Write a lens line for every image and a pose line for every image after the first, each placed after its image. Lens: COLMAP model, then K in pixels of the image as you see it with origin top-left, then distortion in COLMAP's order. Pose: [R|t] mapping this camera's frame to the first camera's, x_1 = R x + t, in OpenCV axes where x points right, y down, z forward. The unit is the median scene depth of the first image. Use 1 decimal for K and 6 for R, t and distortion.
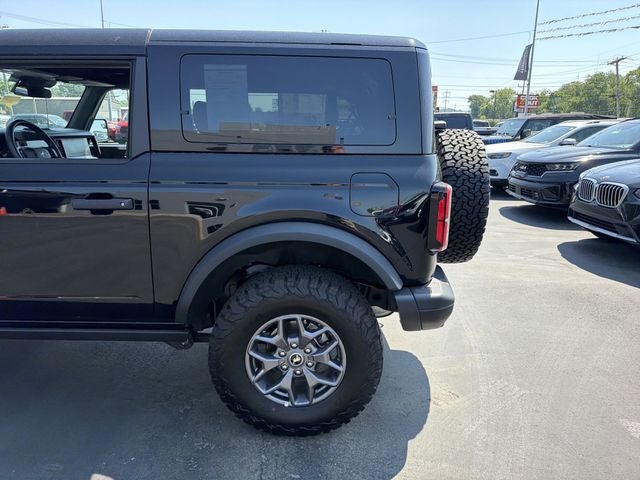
lens RADIAL K [[453.2, 0, 324.3], [0, 453.2, 237.4], [0, 0, 1]] dist [0.048108, -0.066717]
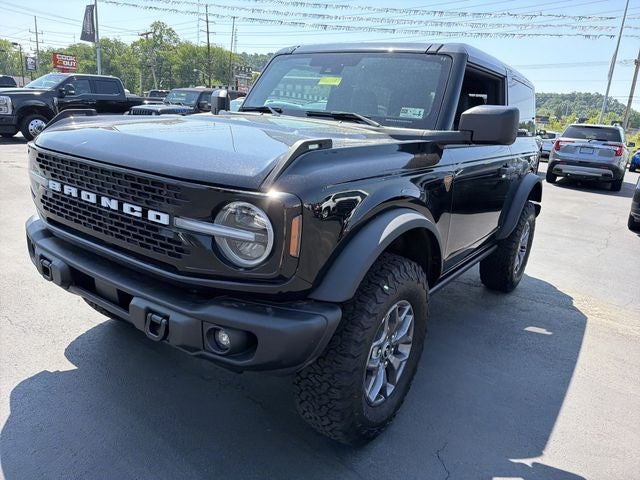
lens RADIAL K [[458.4, 0, 320.0], [0, 458.4, 240.0], [0, 0, 1]] dist [0.008822, 0.001145]
pose [[0.571686, -0.190950, 0.797943, -2.035334], [0.127046, 0.981413, 0.143833, -0.143105], [-0.810577, 0.019148, 0.585320, 0.585040]]
